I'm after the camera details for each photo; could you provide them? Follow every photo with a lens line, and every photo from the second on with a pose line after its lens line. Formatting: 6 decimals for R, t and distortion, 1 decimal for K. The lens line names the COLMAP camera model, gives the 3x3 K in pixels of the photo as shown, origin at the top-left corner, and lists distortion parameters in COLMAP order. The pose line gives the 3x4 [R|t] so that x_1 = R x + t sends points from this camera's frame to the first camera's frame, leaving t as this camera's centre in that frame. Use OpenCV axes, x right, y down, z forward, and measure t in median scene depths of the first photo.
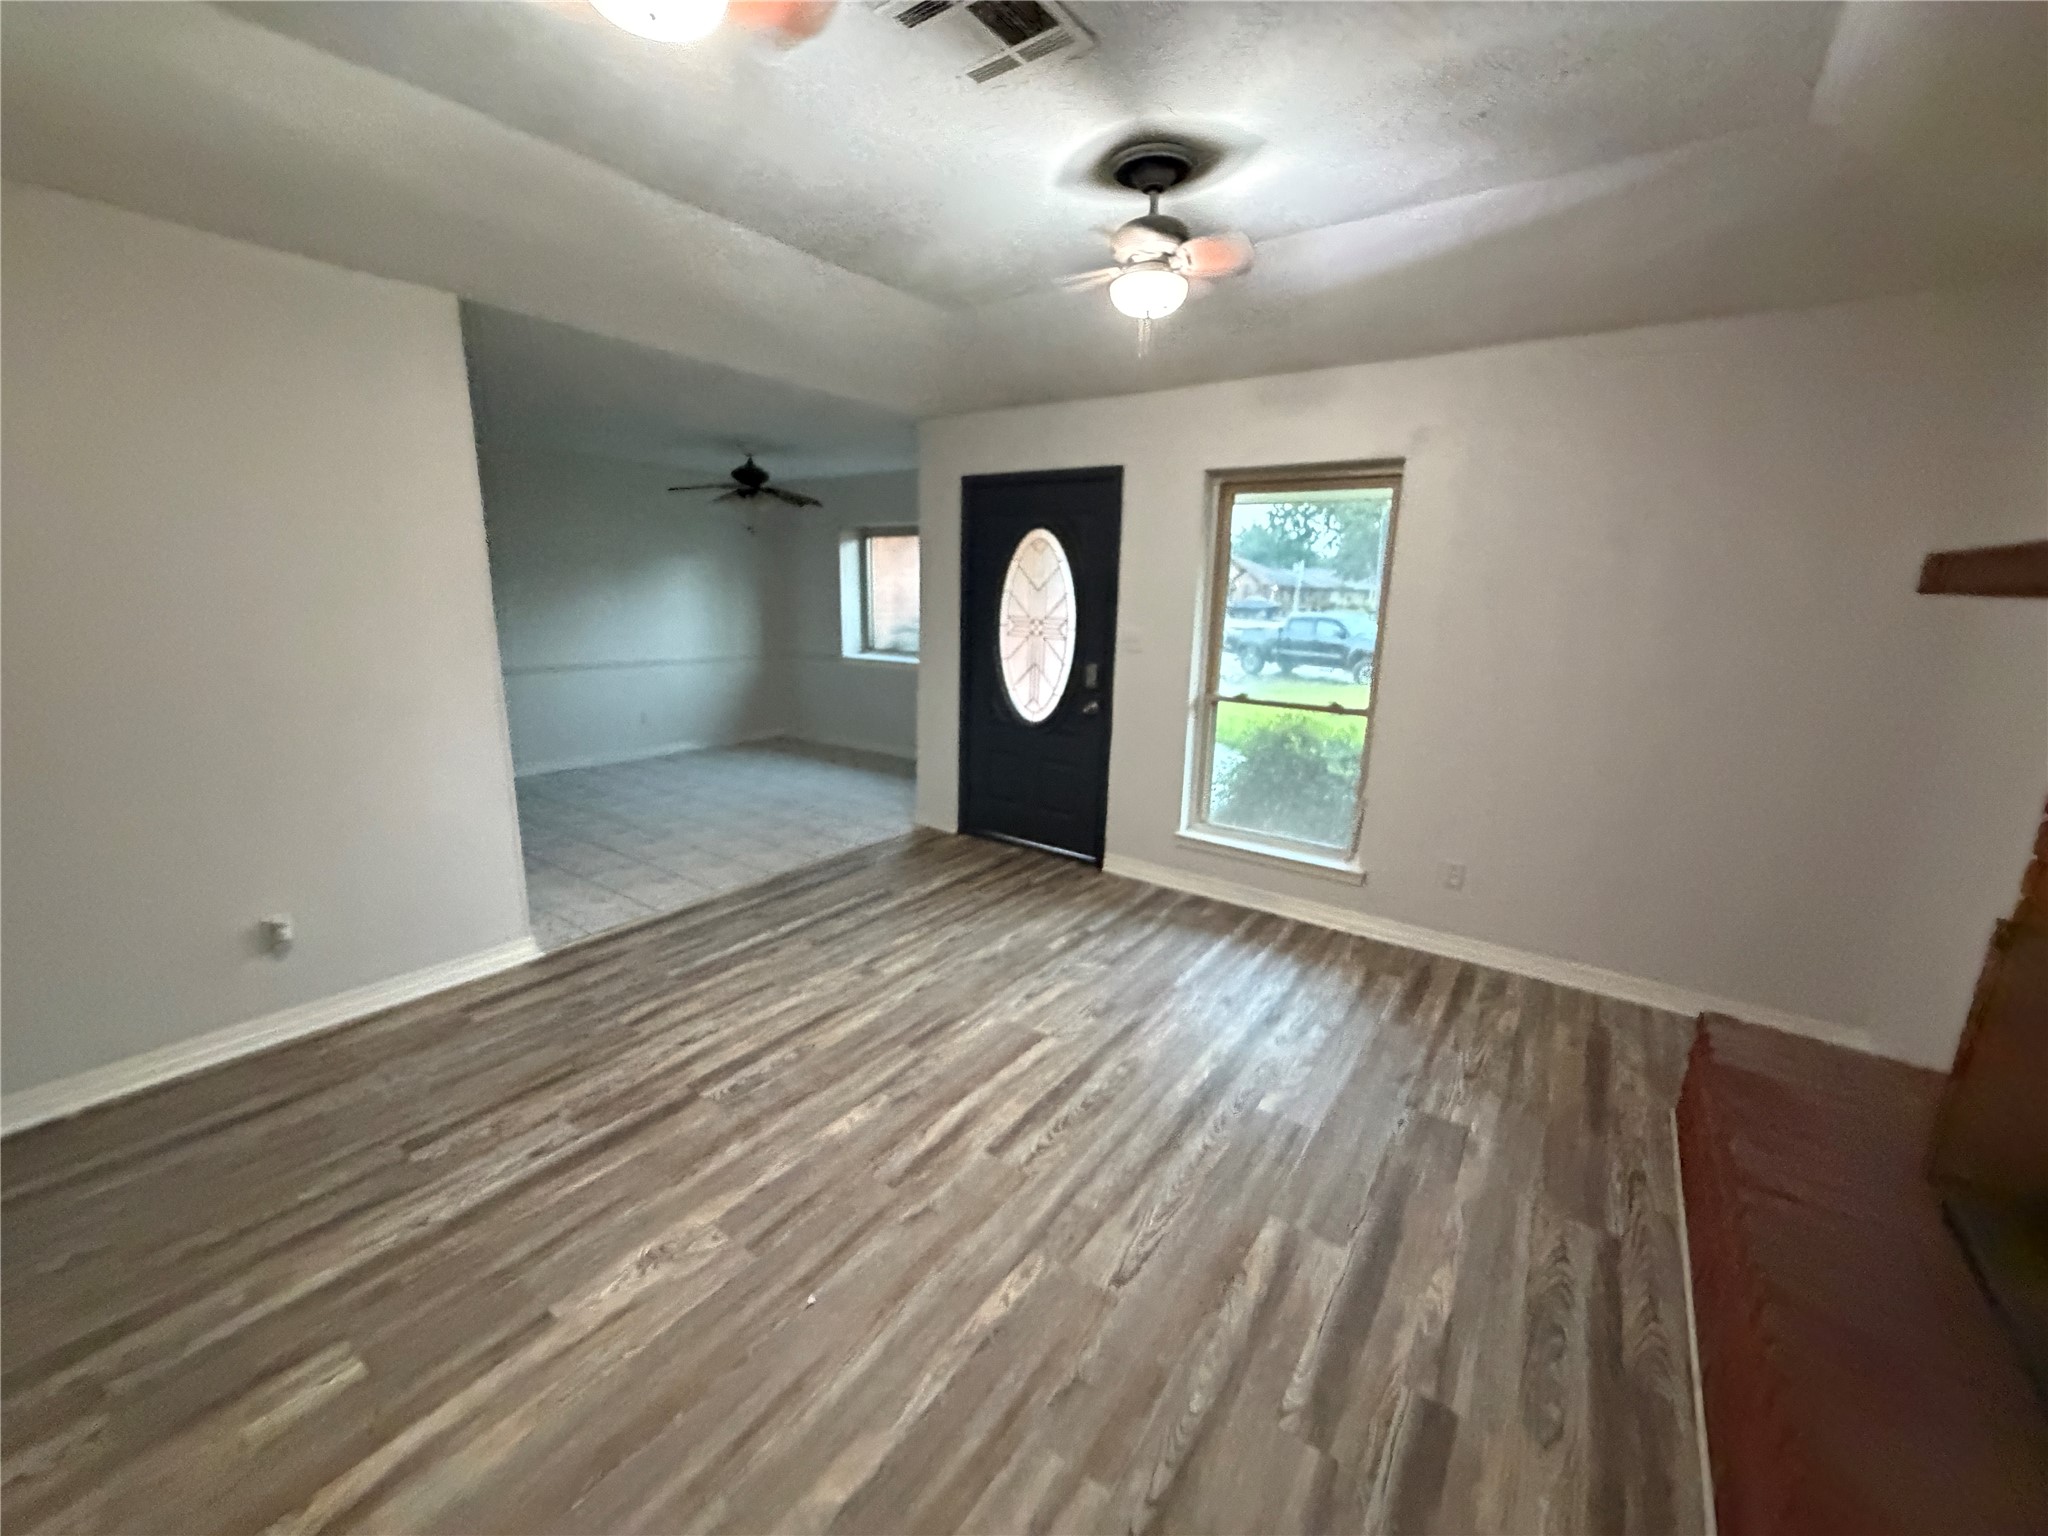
lens RADIAL K [[820.6, 0, 1013.3], [0, 820.6, 771.7], [0, 0, 1]] dist [-0.004363, -0.000515]
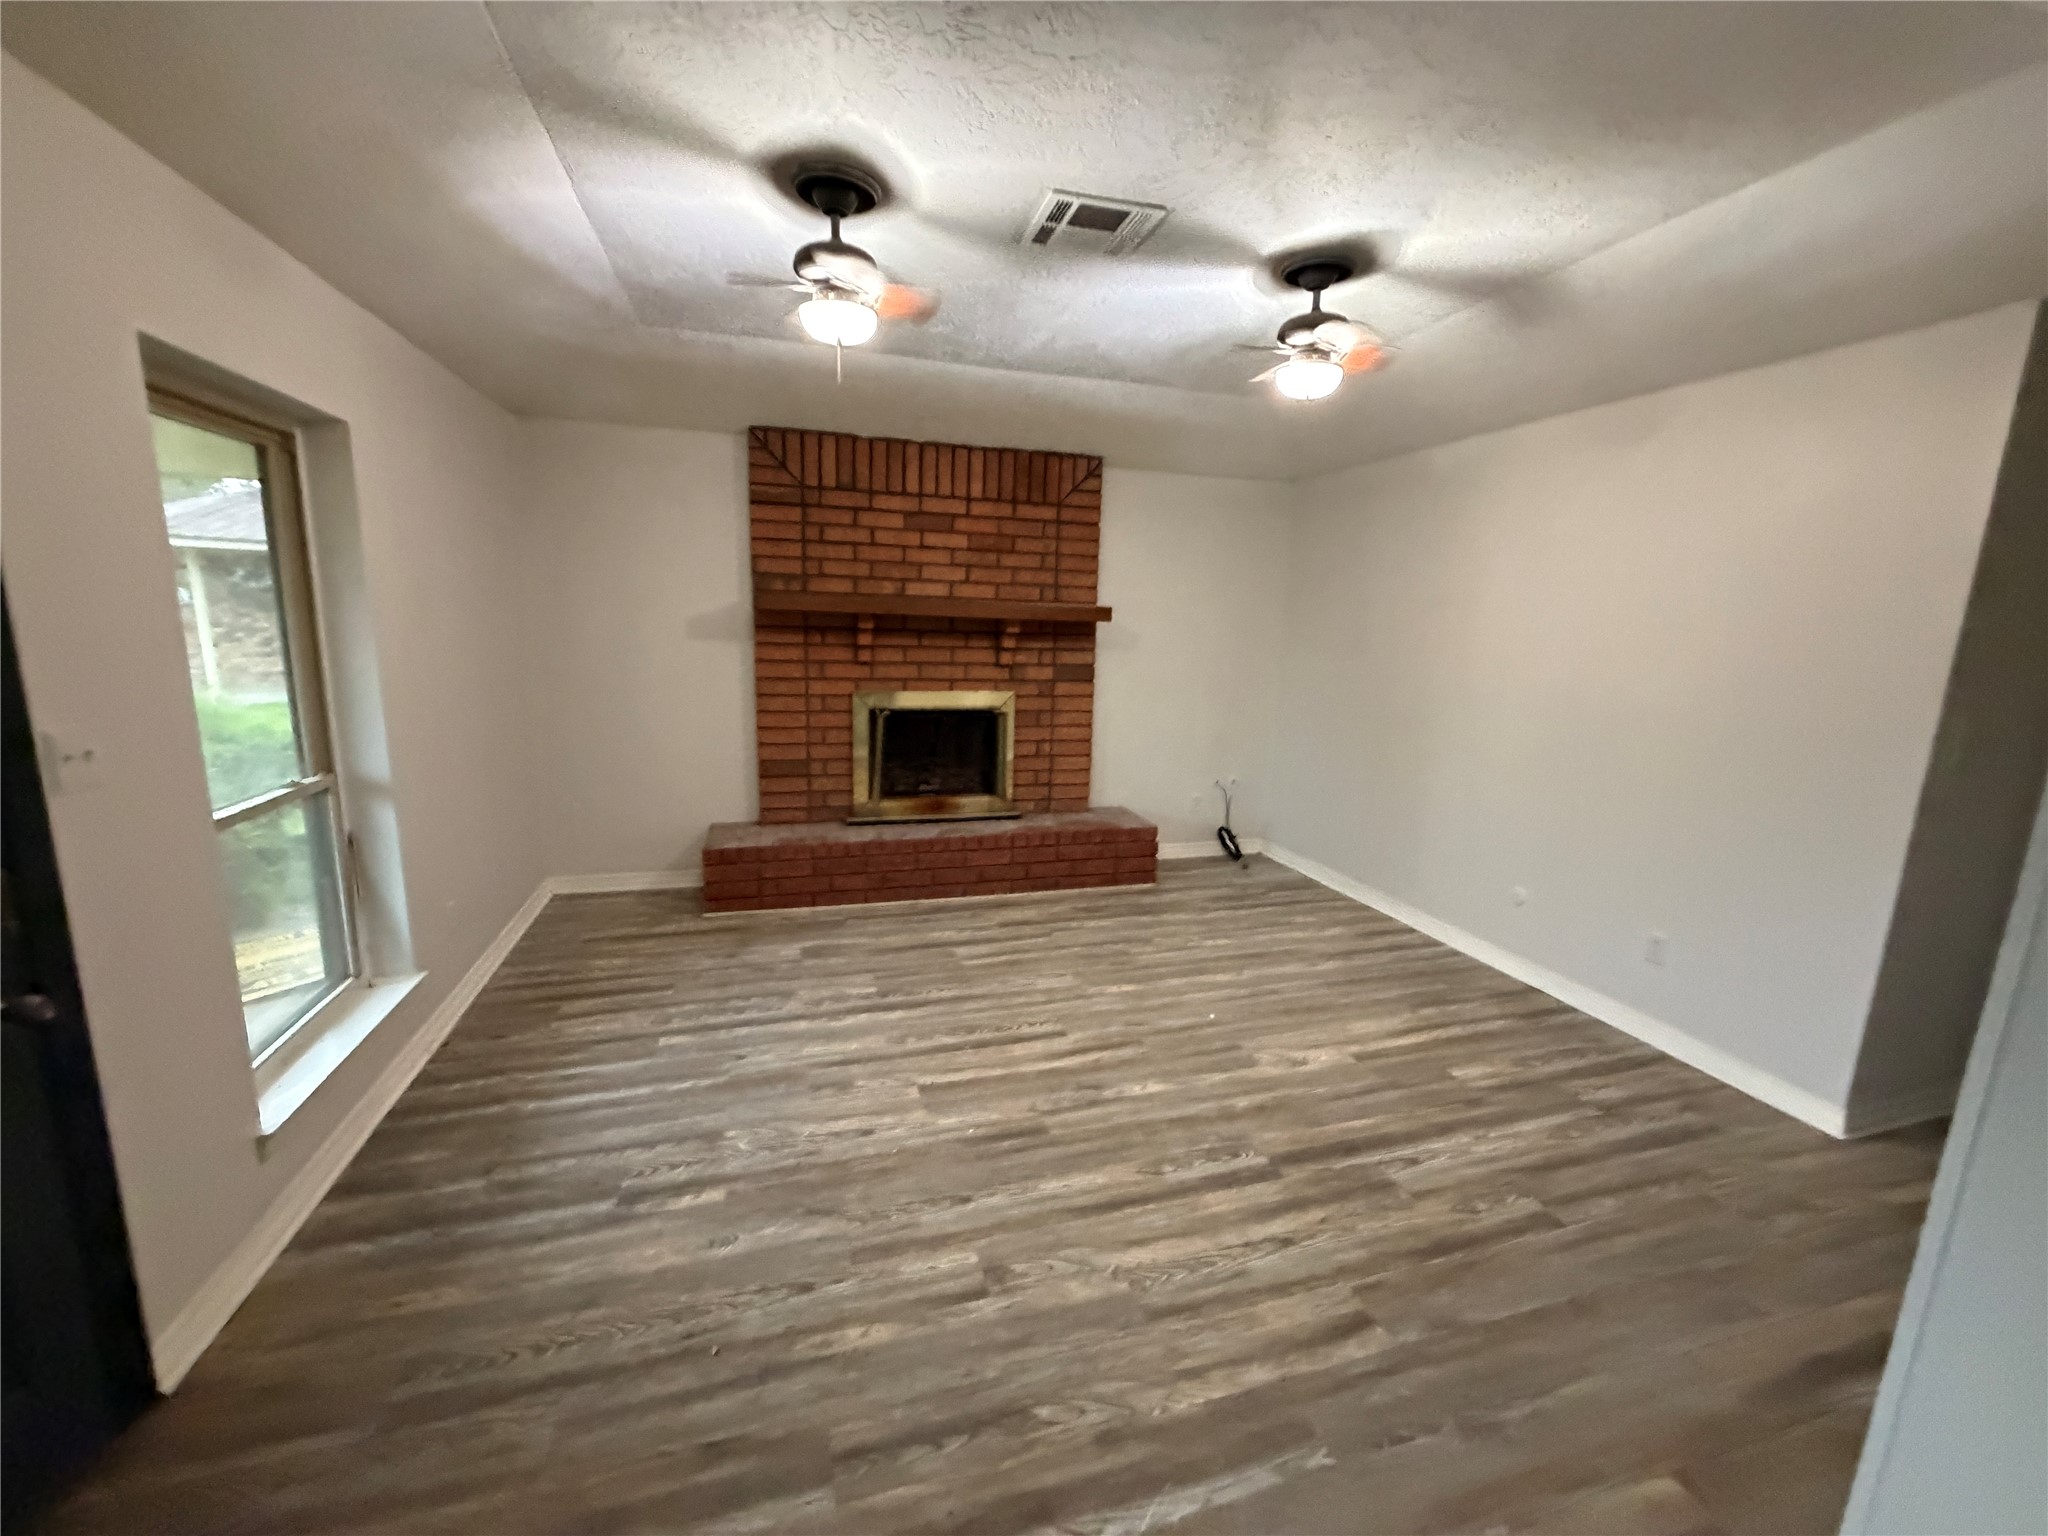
lens RADIAL K [[820.6, 0, 1018.4], [0, 820.6, 766.0], [0, 0, 1]] dist [-0.004363, -0.000515]
pose [[-0.791107, -0.157932, 0.590937, -0.628584], [0.089333, 0.925903, 0.367046, -0.414544], [-0.605119, 0.343163, -0.718380, 1.666723]]
